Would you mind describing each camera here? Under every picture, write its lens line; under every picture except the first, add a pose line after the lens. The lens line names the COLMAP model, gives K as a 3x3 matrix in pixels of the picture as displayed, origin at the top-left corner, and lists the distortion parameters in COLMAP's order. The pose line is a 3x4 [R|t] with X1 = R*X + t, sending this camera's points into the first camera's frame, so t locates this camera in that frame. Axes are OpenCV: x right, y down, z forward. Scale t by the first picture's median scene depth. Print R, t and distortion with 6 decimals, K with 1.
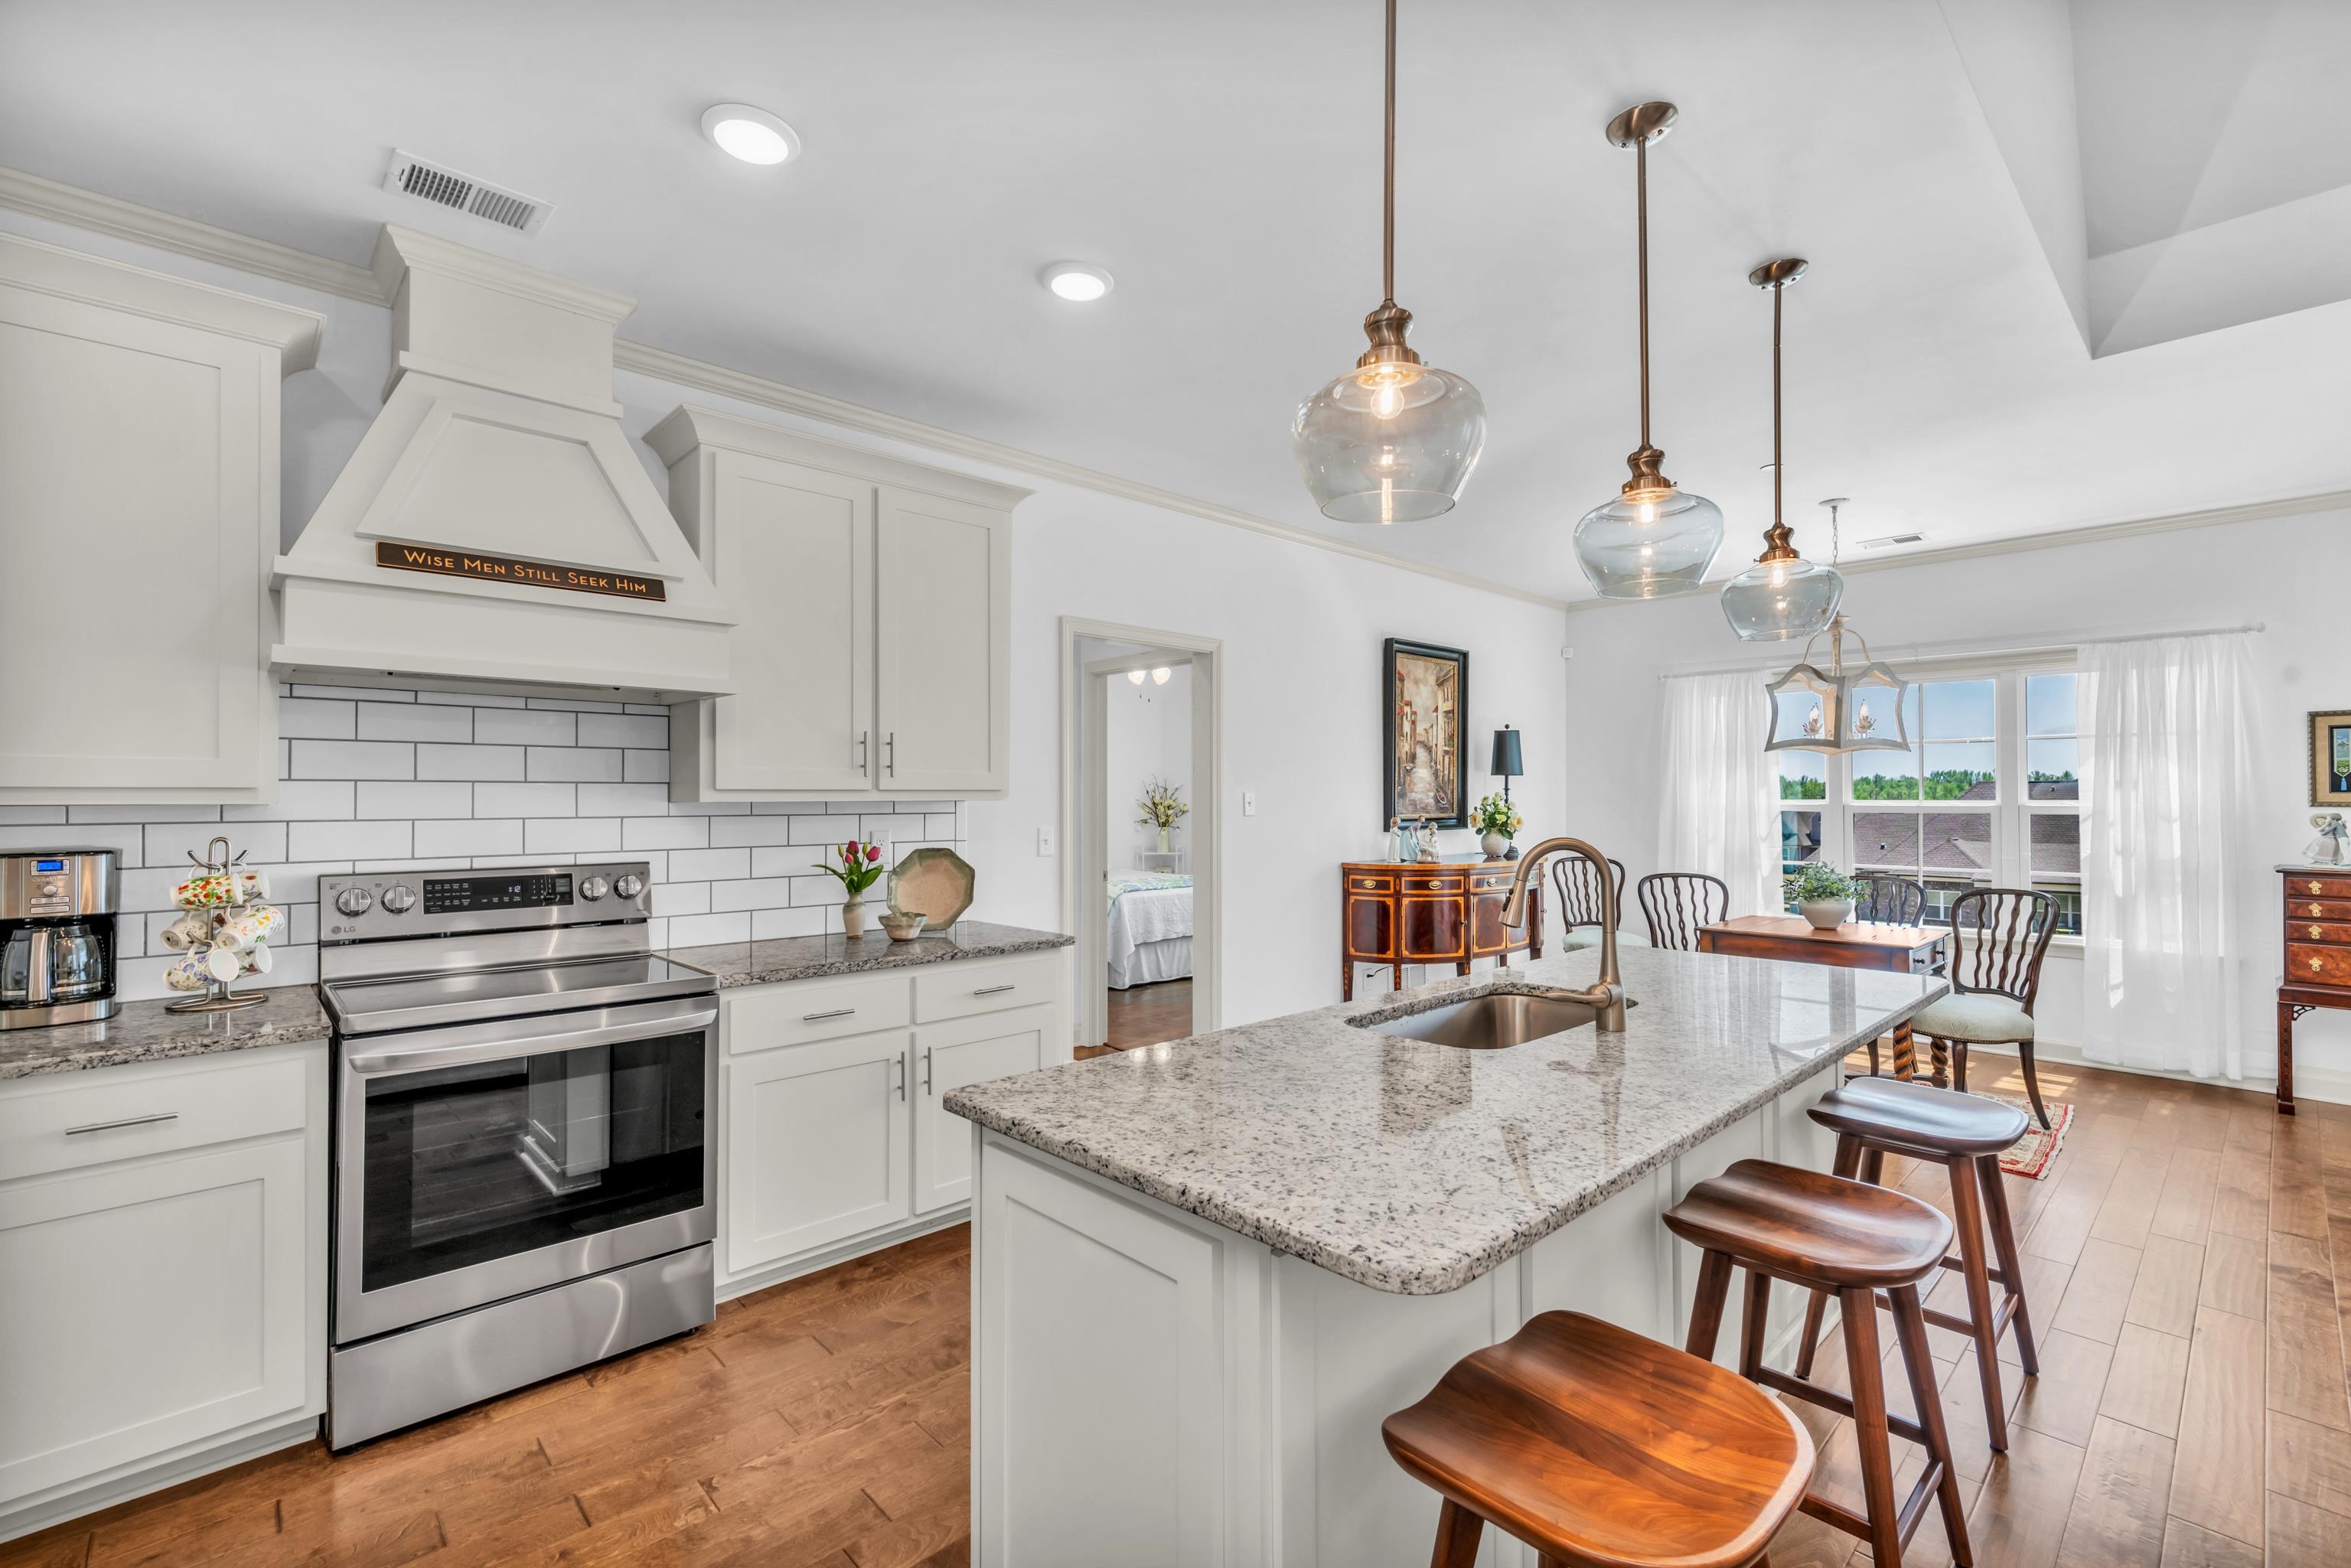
lens RADIAL K [[1045.8, 0, 1178.2], [0, 1045.8, 787.7], [0, 0, 1]] dist [0.007467, 0.000442]
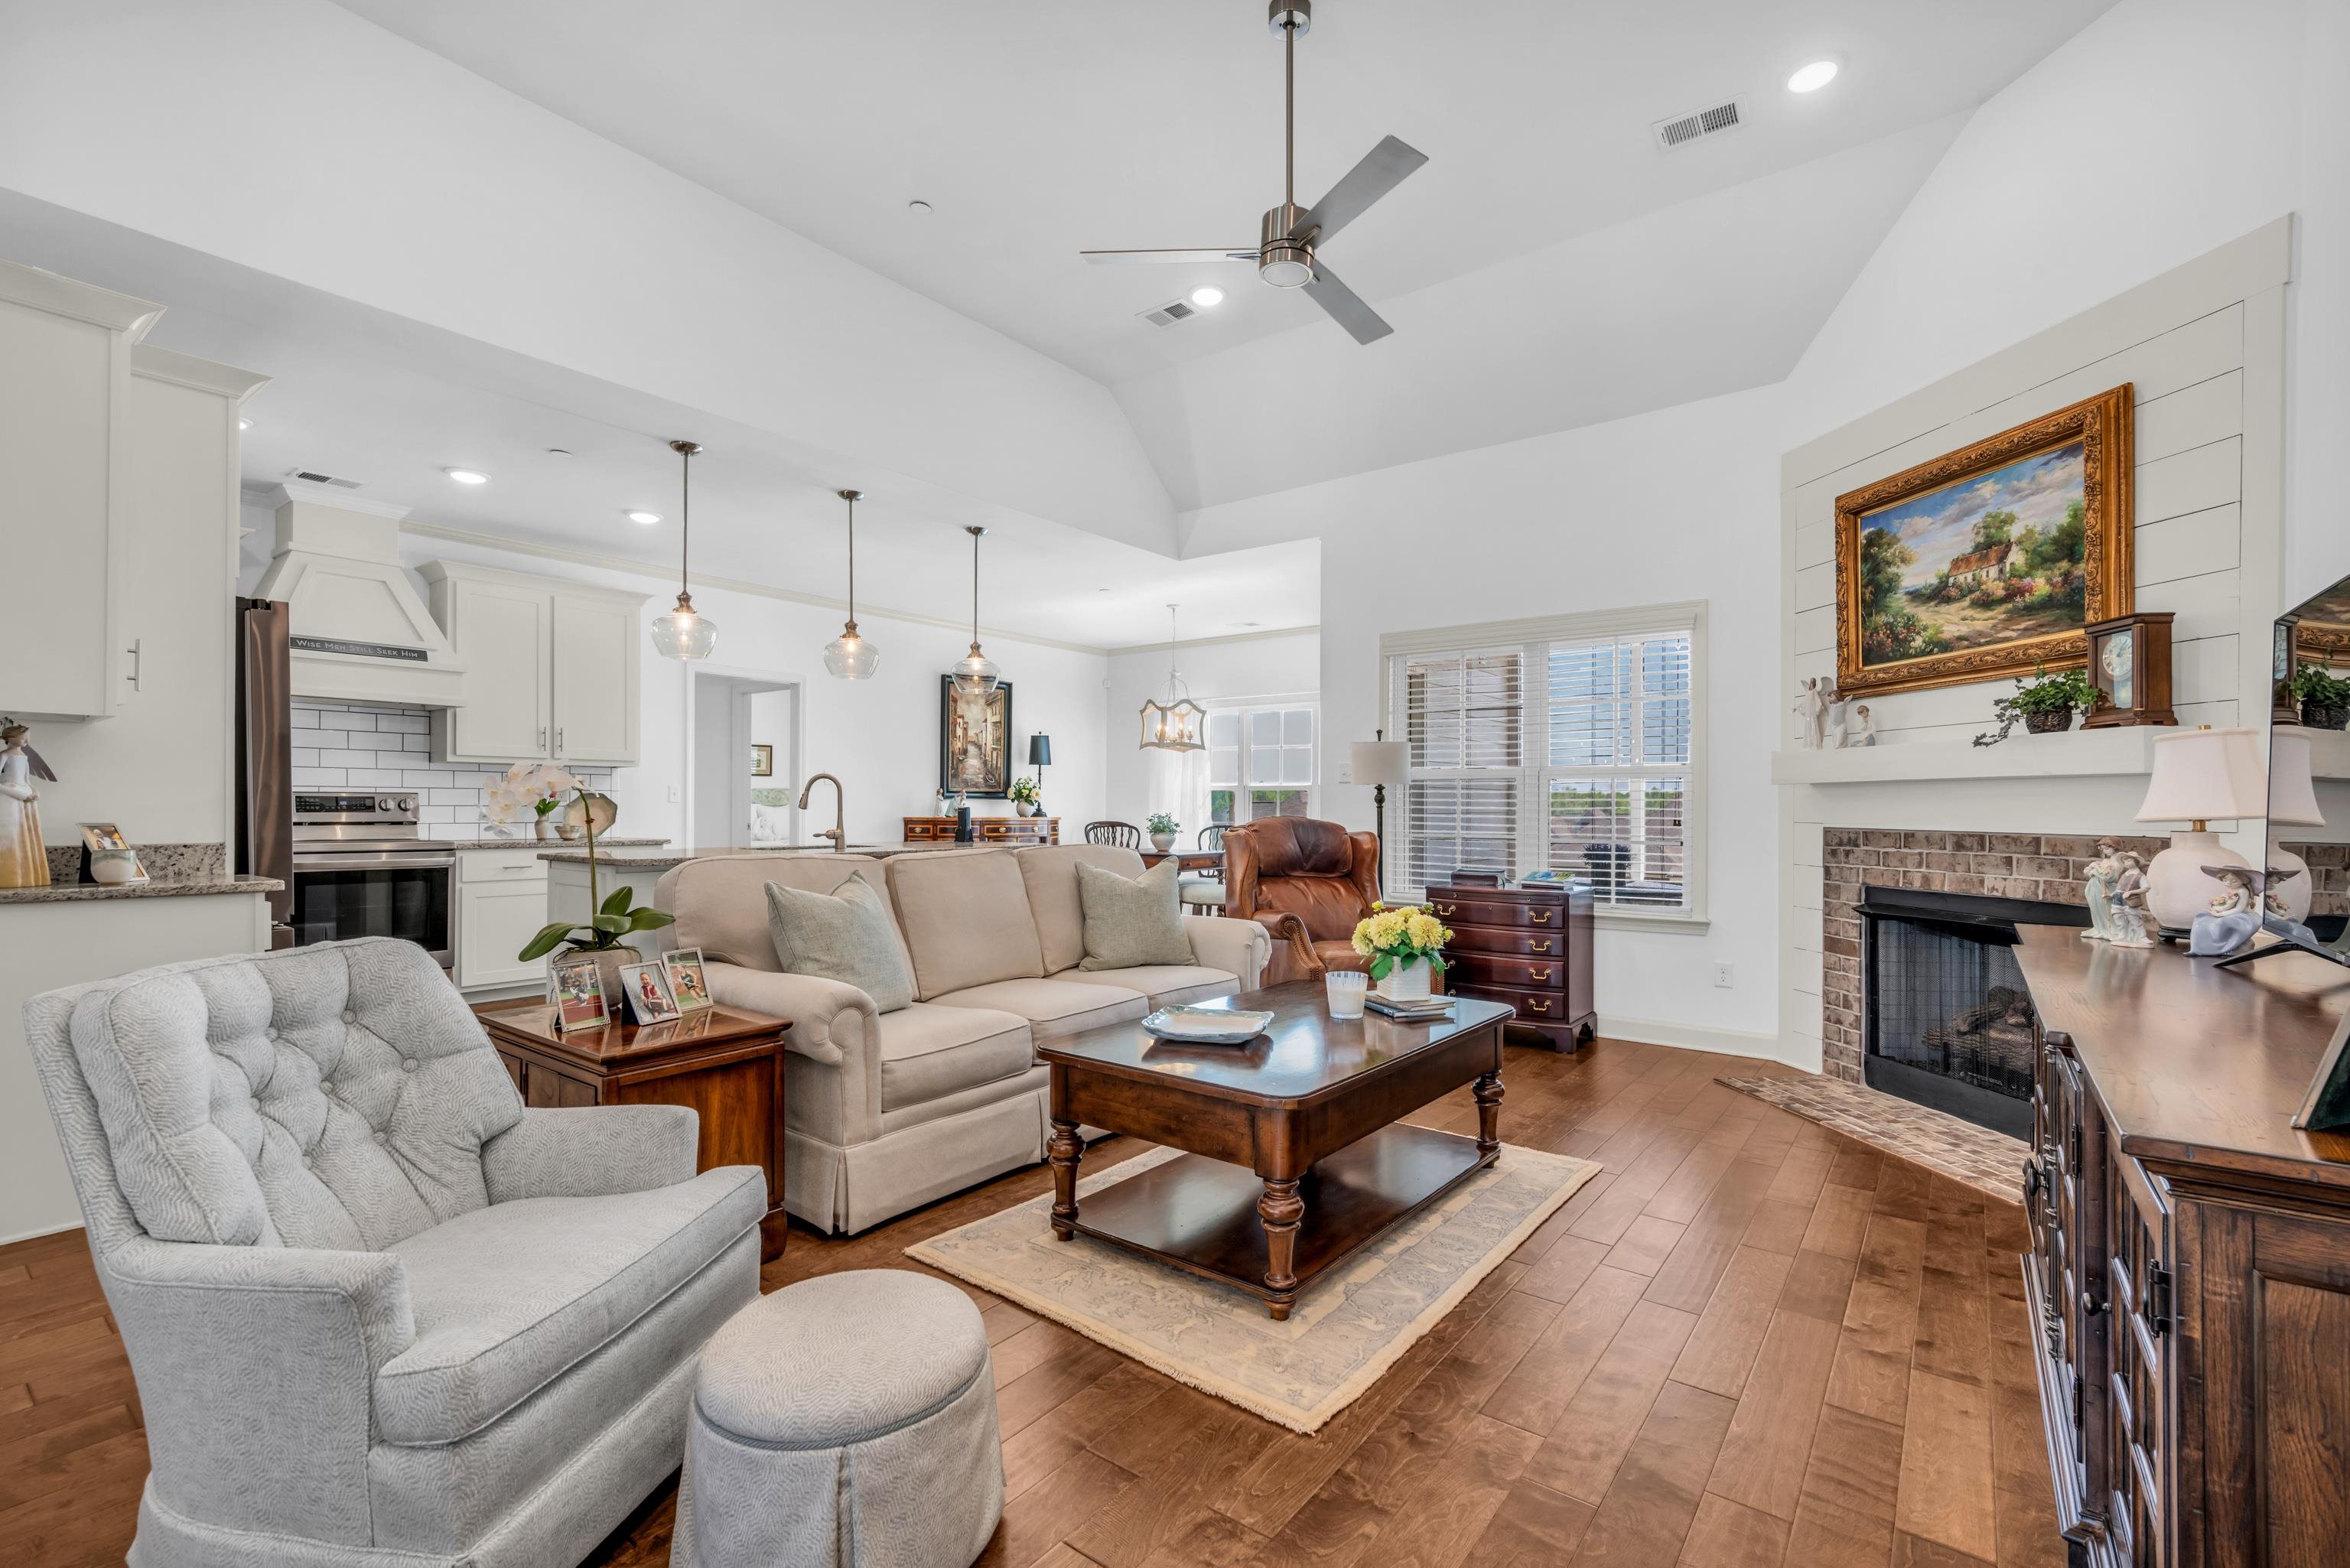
lens RADIAL K [[1045.3, 0, 1184.2], [0, 1045.3, 801.5], [0, 0, 1]] dist [0.007467, 0.000442]
pose [[0.985271, 0.007326, 0.170841, 0.502815], [-0.008633, 0.999939, 0.006909, 0.056174], [-0.170780, -0.008283, 0.985274, -1.037038]]
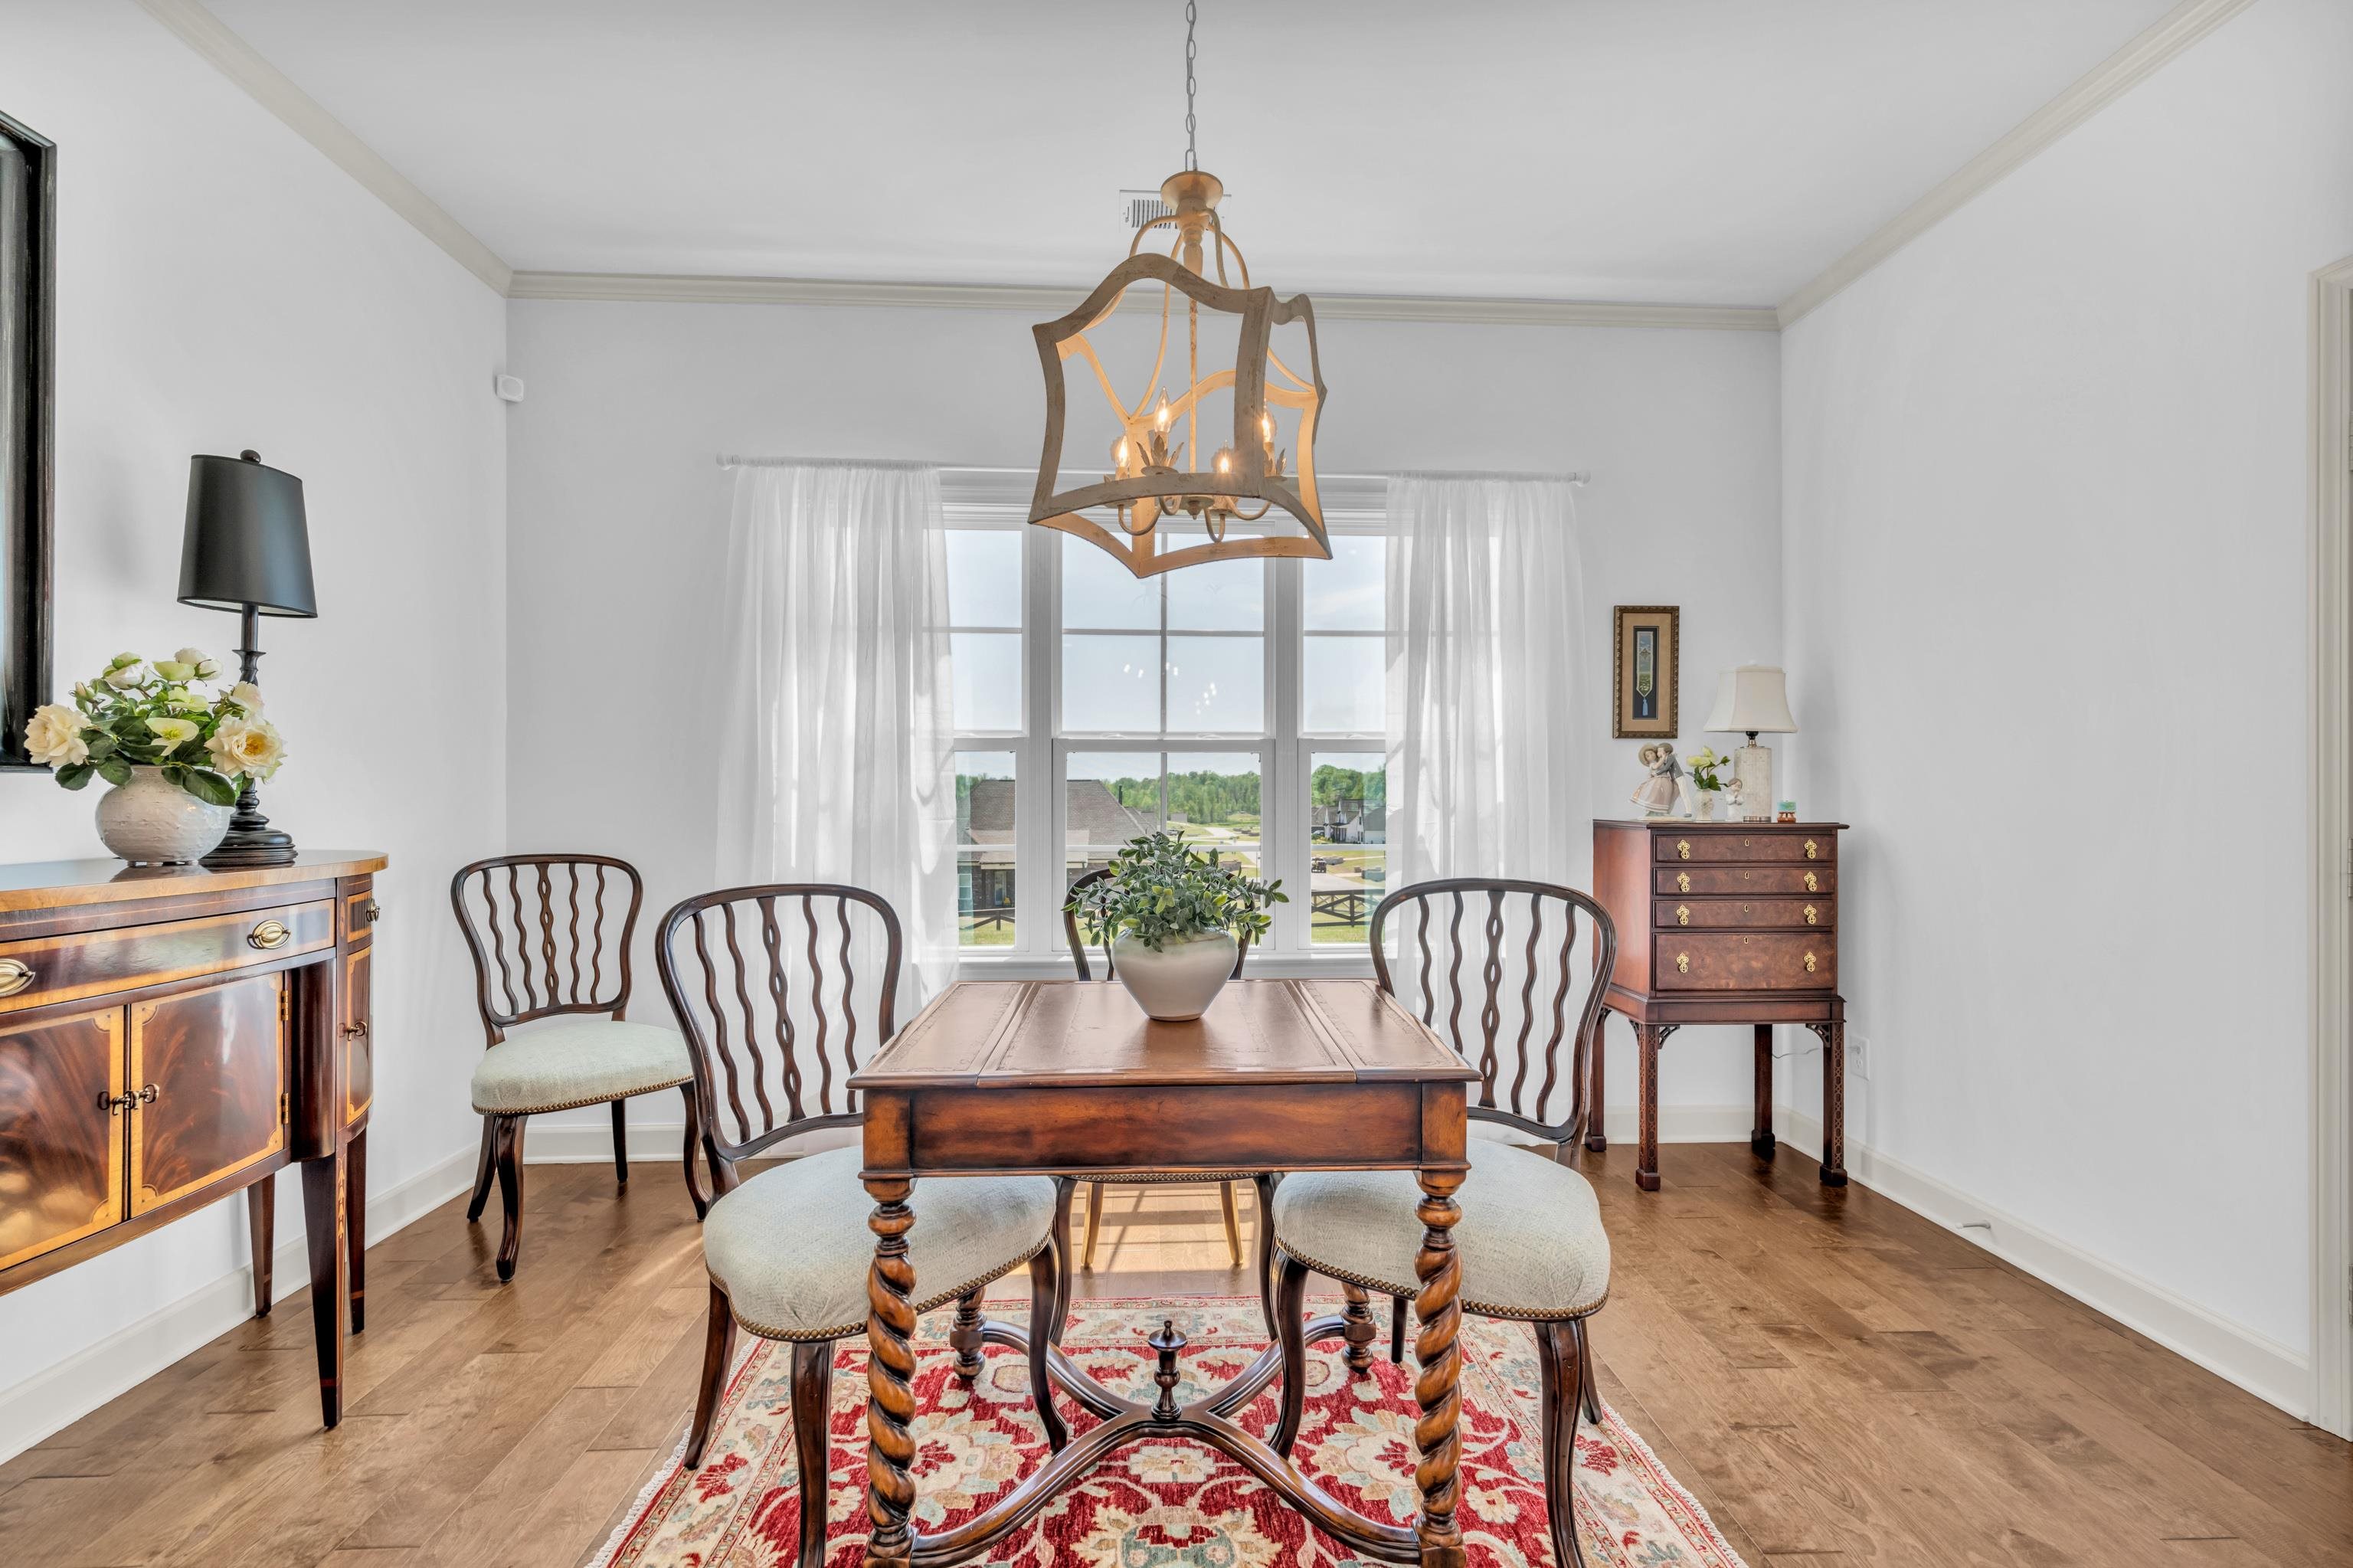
lens RADIAL K [[1046.7, 0, 1190.4], [0, 1046.7, 788.2], [0, 0, 1]] dist [0.007467, 0.000442]
pose [[0.655890, 0.003597, 0.754848, 0.499725], [-0.007668, 0.999969, 0.001898, 0.077727], [-0.754817, -0.007033, 0.655897, 1.095653]]
